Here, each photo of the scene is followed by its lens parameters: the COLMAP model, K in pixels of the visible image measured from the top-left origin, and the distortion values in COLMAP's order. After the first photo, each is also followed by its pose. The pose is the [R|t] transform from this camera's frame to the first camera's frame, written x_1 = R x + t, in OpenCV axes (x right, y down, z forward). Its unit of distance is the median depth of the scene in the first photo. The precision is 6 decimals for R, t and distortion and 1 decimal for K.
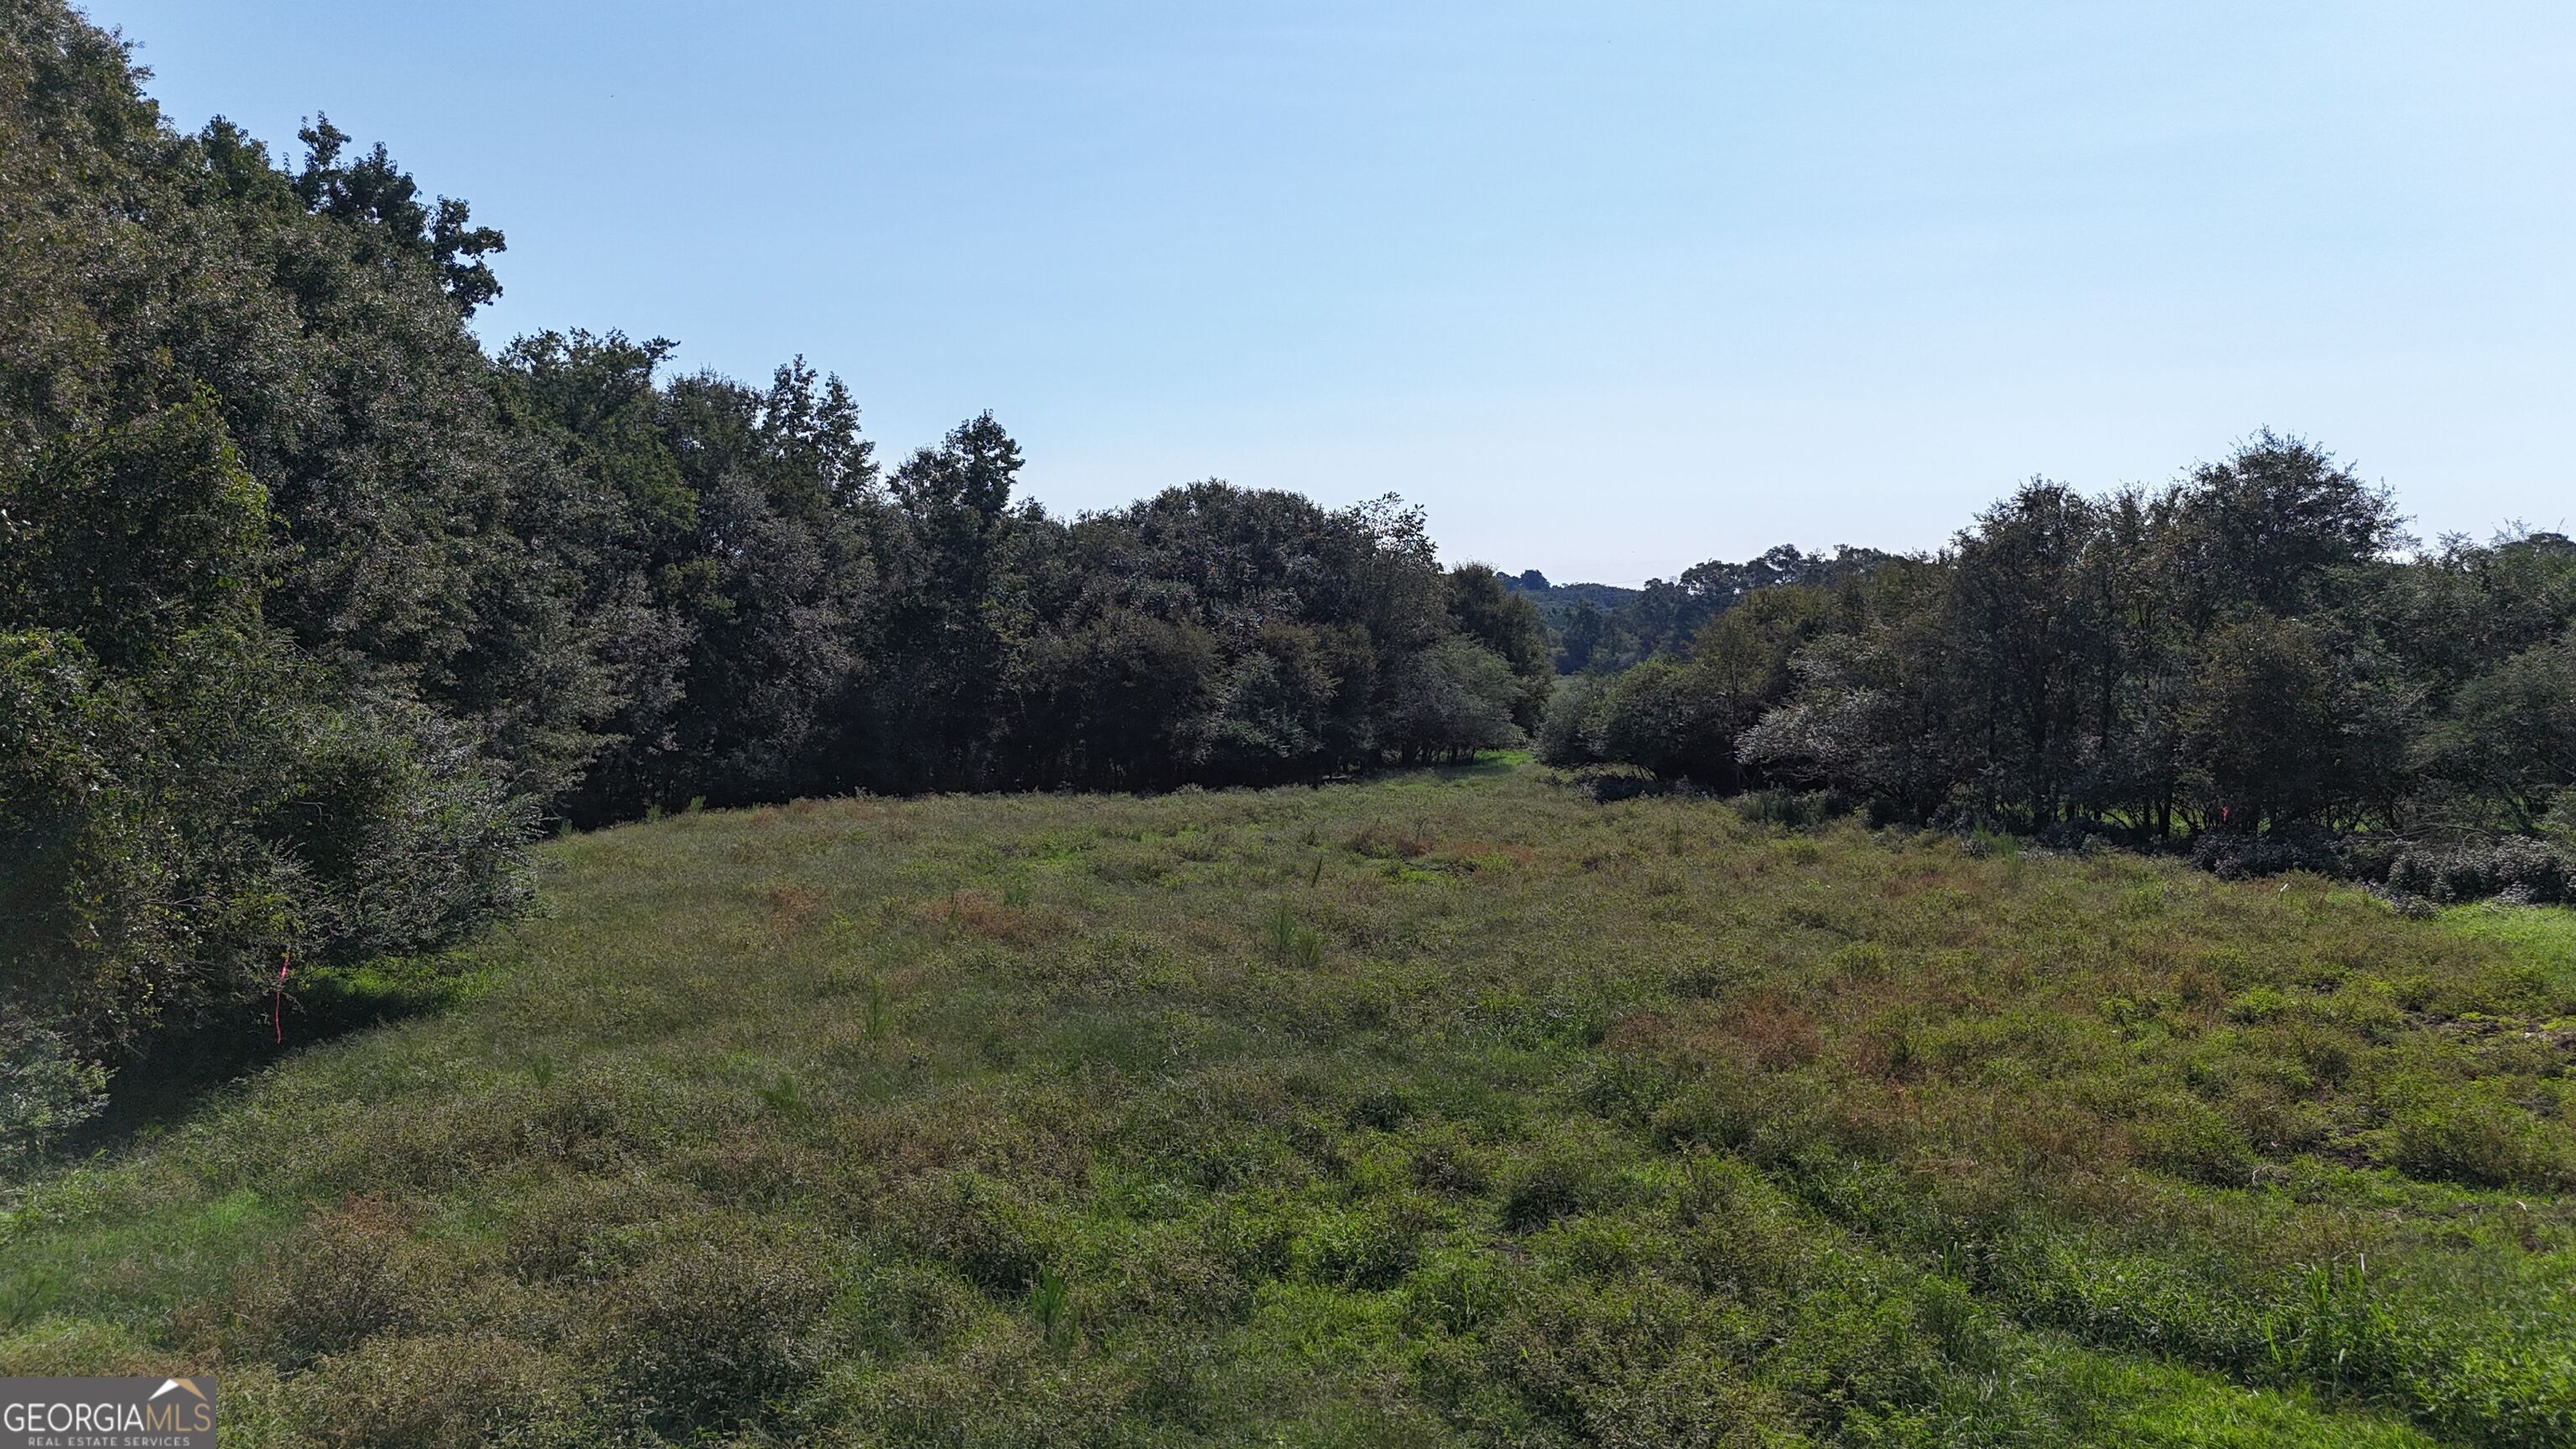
lens RADIAL K [[1788.8, 0, 1288.0], [0, 1788.8, 724.5], [0, 0, 1]] dist [0.000390, -0.000254]
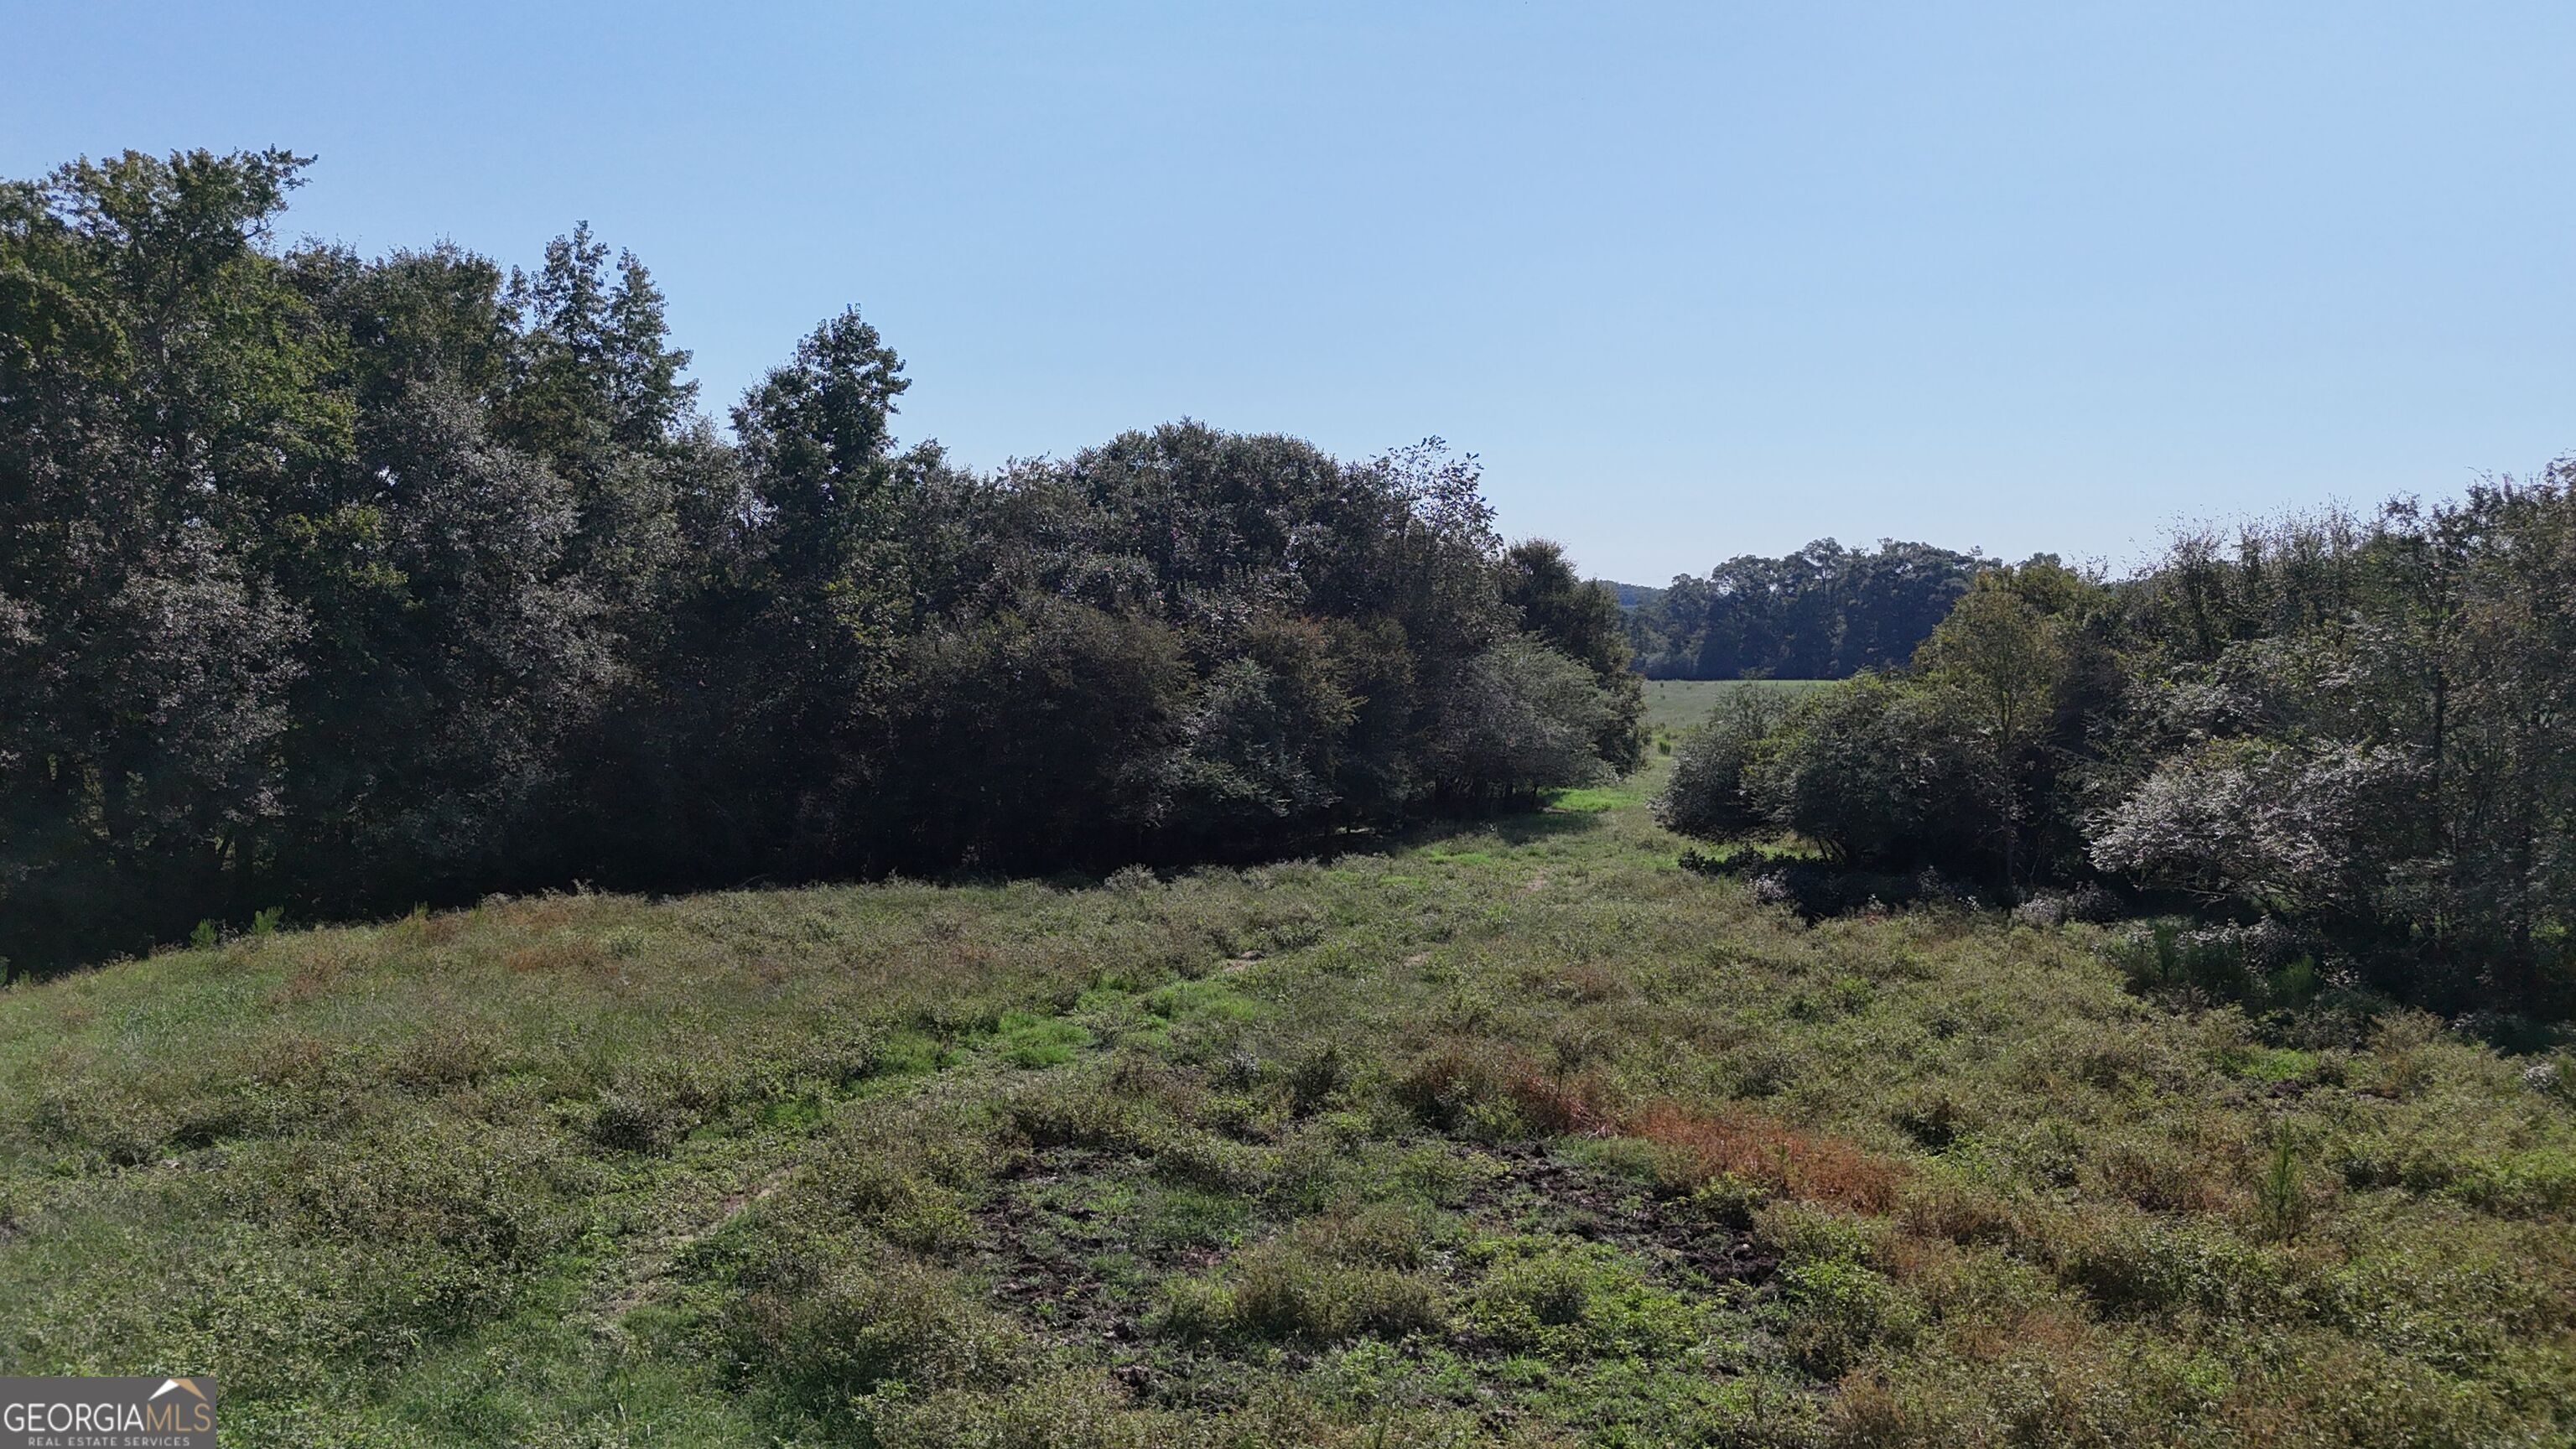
lens RADIAL K [[1861.7, 0, 1288.0], [0, 1861.7, 724.5], [0, 0, 1]] dist [0.028645, 0.001248]
pose [[0.999985, 0.005214, -0.001425, 0.001074], [-0.005215, 0.999986, -0.000648, -0.014316], [0.001421, 0.000656, 0.999999, 0.278268]]
